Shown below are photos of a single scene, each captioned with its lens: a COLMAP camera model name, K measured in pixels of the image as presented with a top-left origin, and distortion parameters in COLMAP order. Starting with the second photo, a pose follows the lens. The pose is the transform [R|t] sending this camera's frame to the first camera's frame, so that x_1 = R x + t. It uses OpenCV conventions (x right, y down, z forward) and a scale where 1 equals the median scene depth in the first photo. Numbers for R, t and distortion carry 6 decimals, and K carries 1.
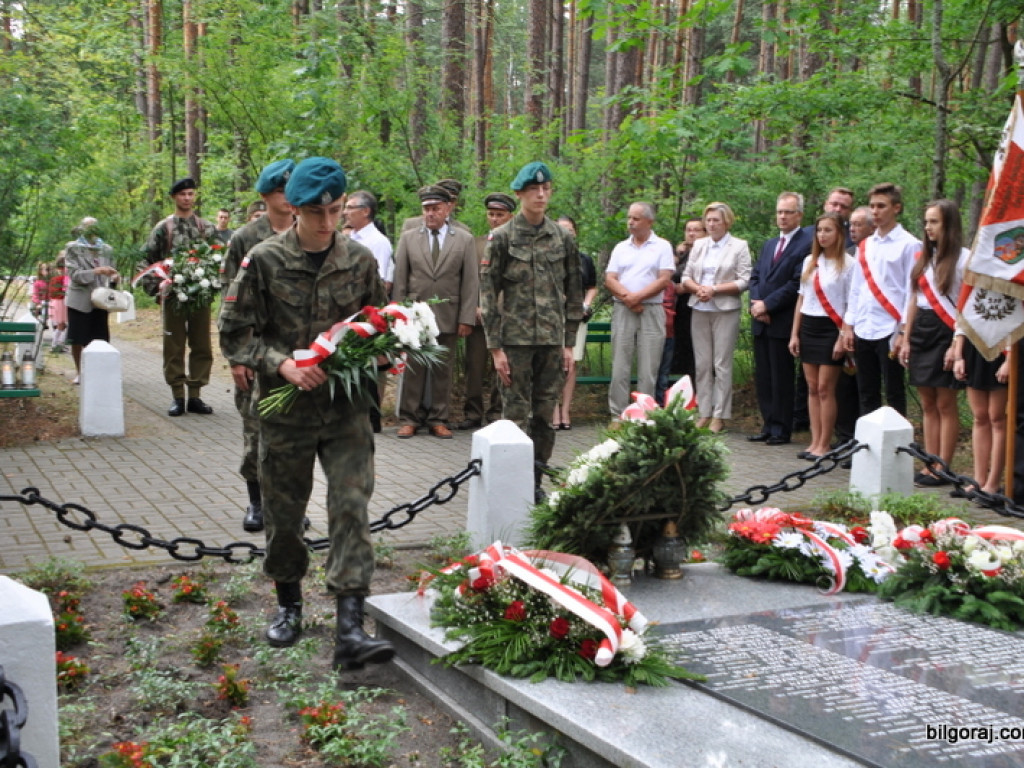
lens RADIAL K [[1299.1, 0, 512.0], [0, 1299.1, 384.0], [0, 0, 1]] dist [0.000398, 0.288715]
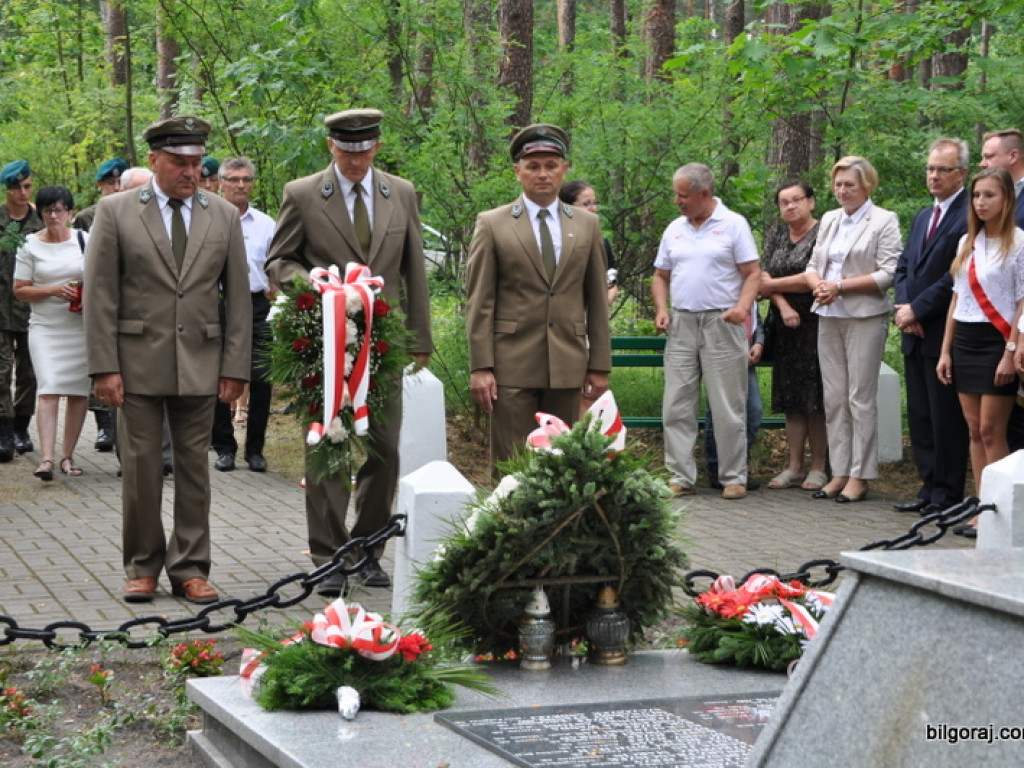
lens RADIAL K [[2127.9, 0, 512.0], [0, 2127.9, 384.0], [0, 0, 1]] dist [0.279341, 0.123022]
pose [[0.994418, -0.002533, -0.105481, 0.172127], [-0.000935, 0.999461, -0.032822, 0.025107], [0.105507, 0.032738, 0.993879, -0.206380]]
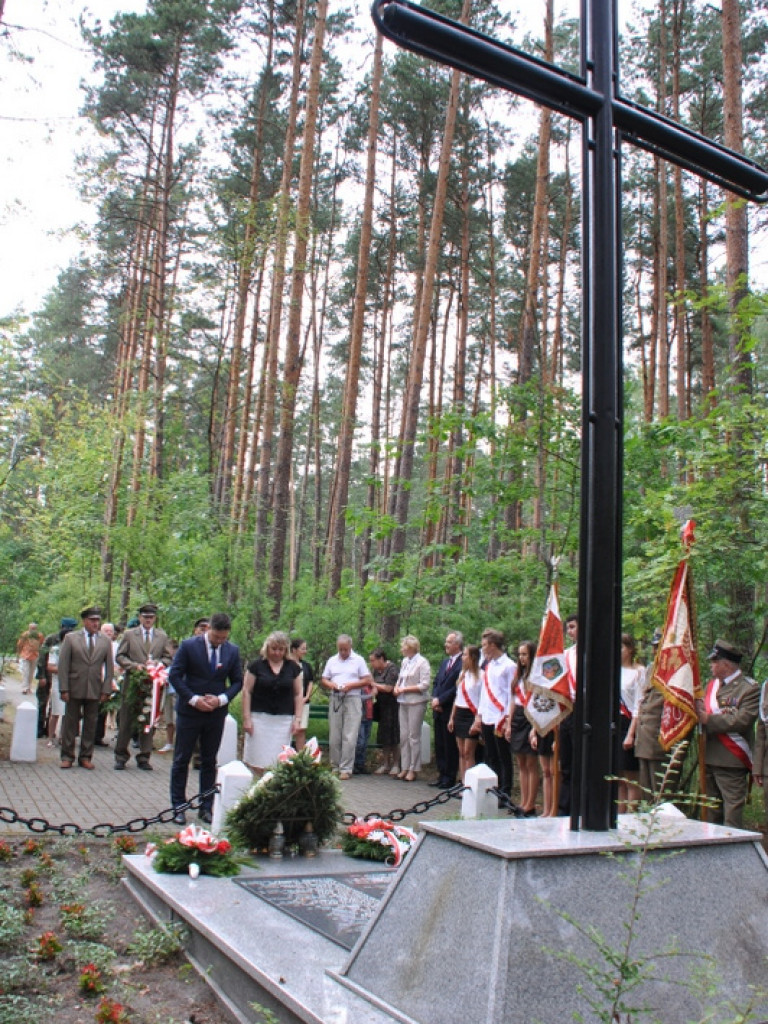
lens RADIAL K [[902.0, 0, 384.0], [0, 902.0, 512.0], [0, 0, 1]] dist [-0.149554, 0.080535]
pose [[0.998832, 0.044408, 0.019060, 0.157251], [-0.037955, 0.965027, -0.259388, 0.008347], [-0.029912, 0.258362, 0.965585, -0.213730]]
